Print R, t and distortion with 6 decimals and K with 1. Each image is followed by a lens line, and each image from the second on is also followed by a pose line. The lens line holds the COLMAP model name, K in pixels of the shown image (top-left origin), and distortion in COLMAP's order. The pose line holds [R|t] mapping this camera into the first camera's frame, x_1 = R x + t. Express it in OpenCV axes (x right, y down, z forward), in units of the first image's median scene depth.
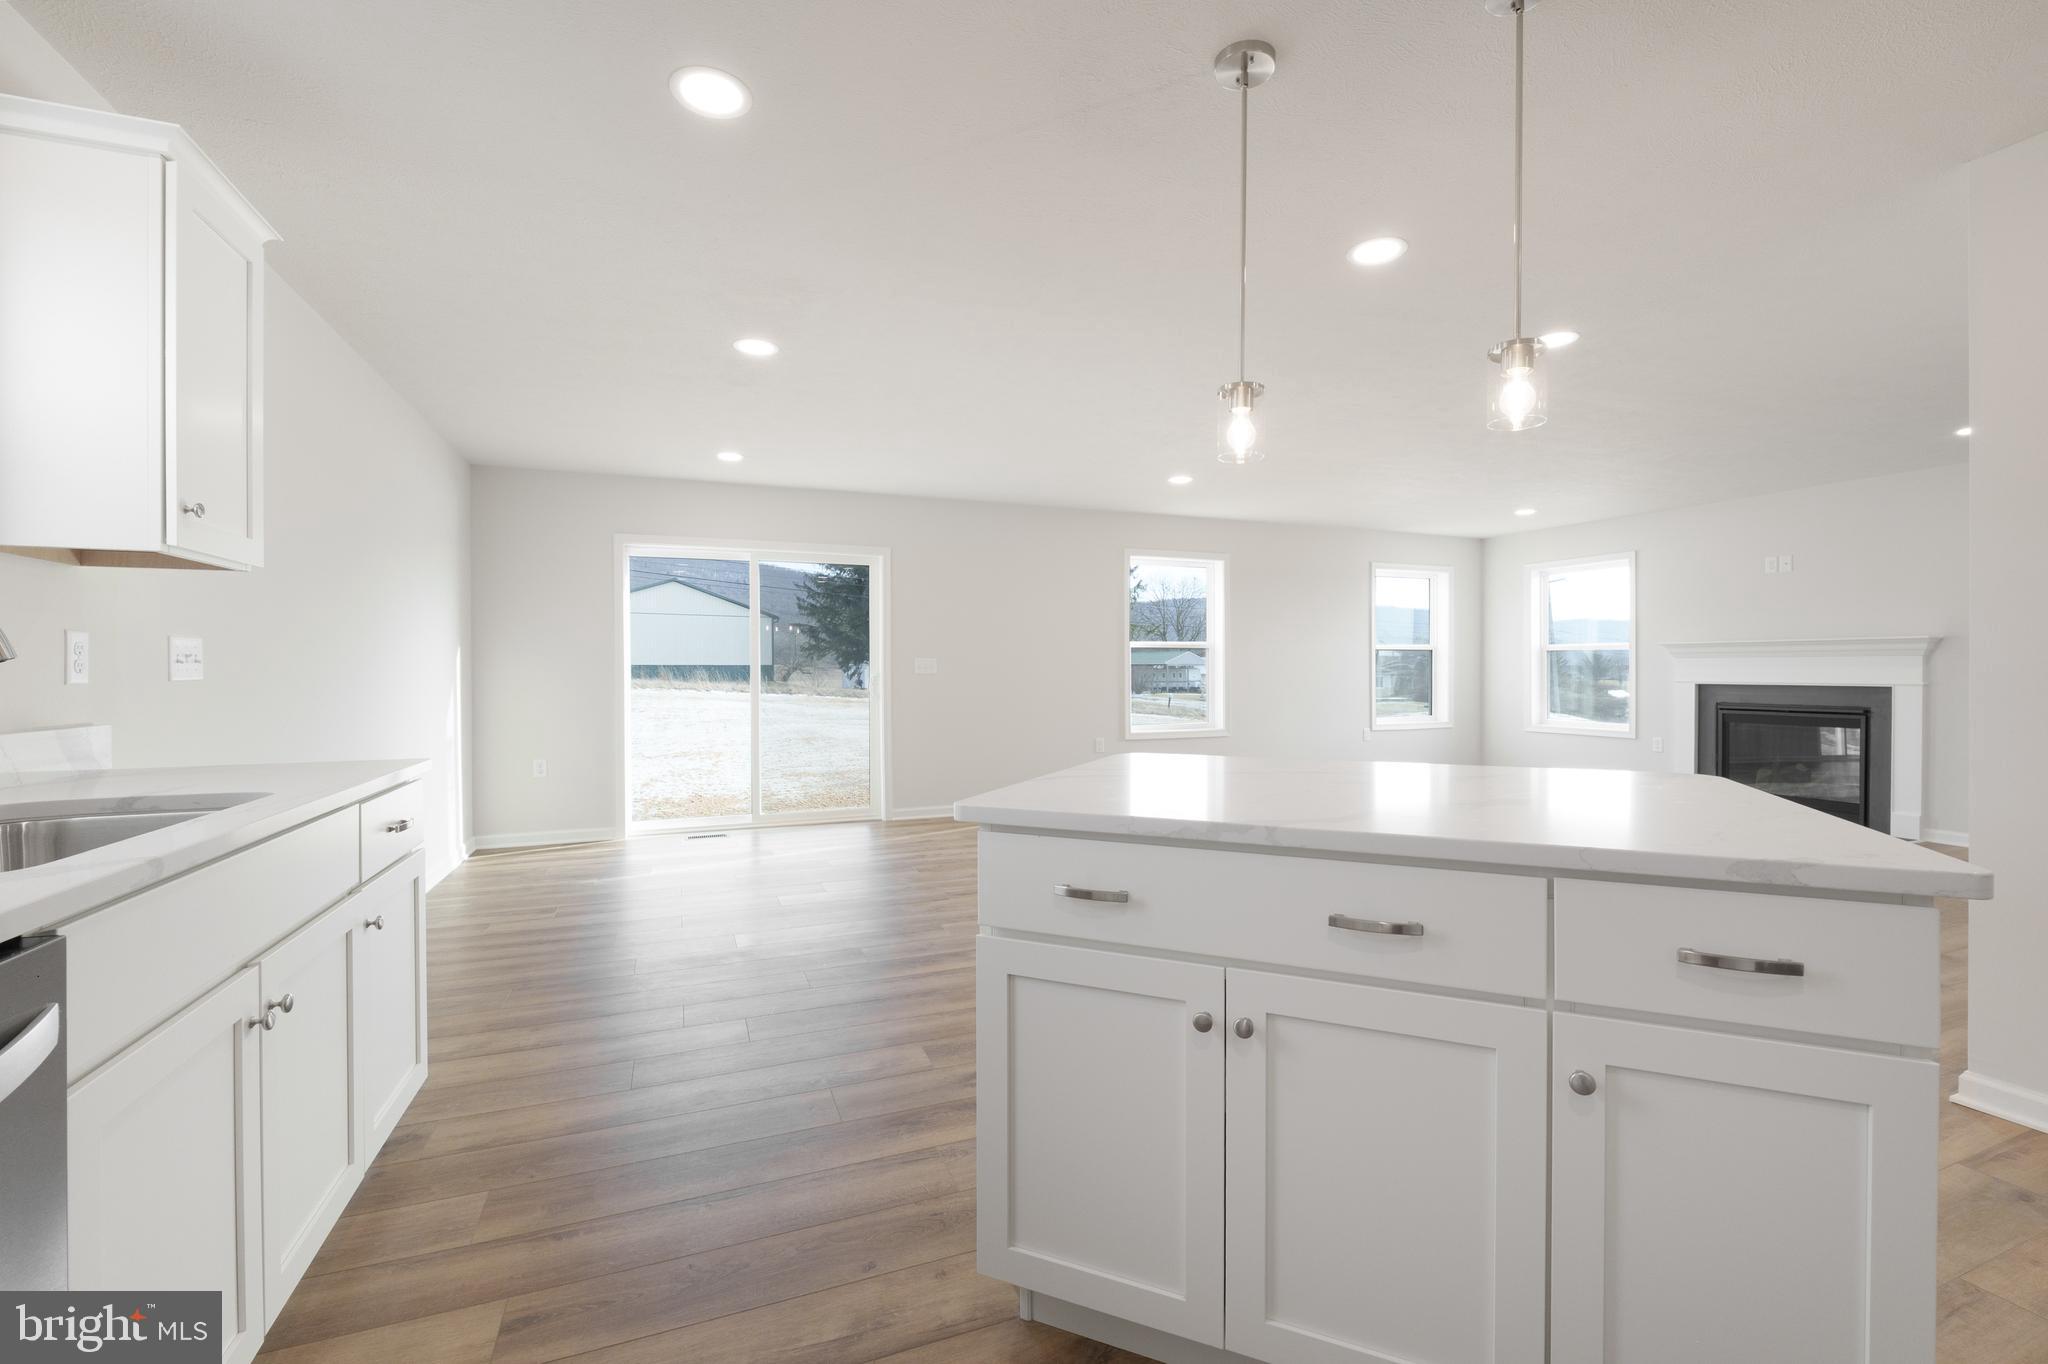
lens RADIAL K [[857.0, 0, 1025.2], [0, 857.0, 684.4], [0, 0, 1]] dist [-0.008341, -0.000687]
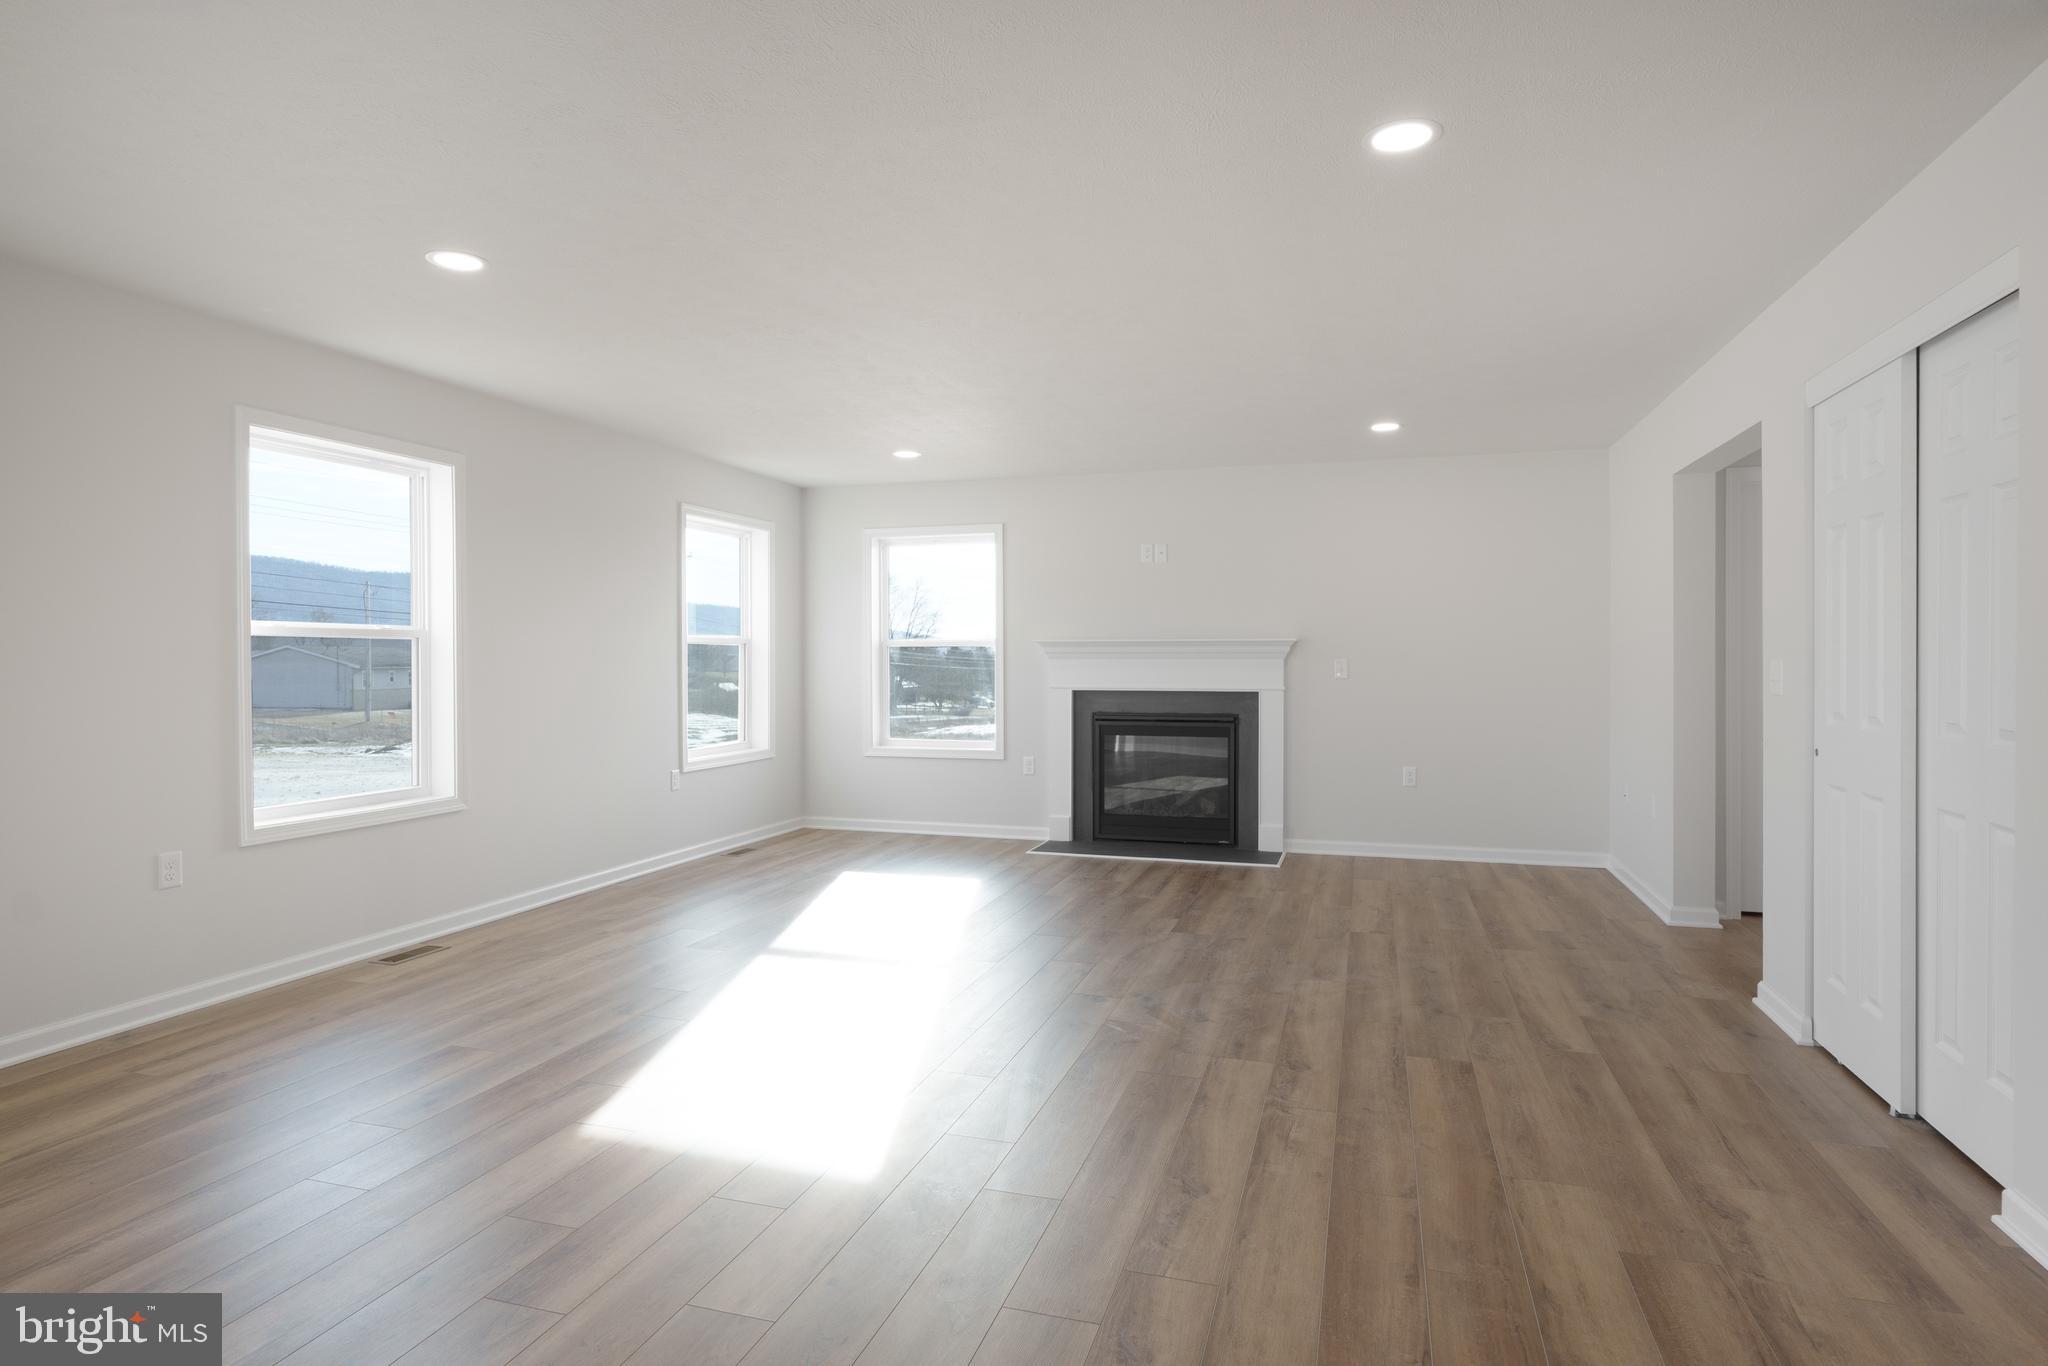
lens RADIAL K [[1079.7, 0, 1013.2], [0, 1079.7, 670.2], [0, 0, 1]] dist [-0.002840, -0.001762]
pose [[0.632323, -0.008297, 0.774660, -0.063623], [0.013729, 0.999906, -0.000497, -0.020927], [-0.774583, 0.010950, 0.632377, 0.389527]]
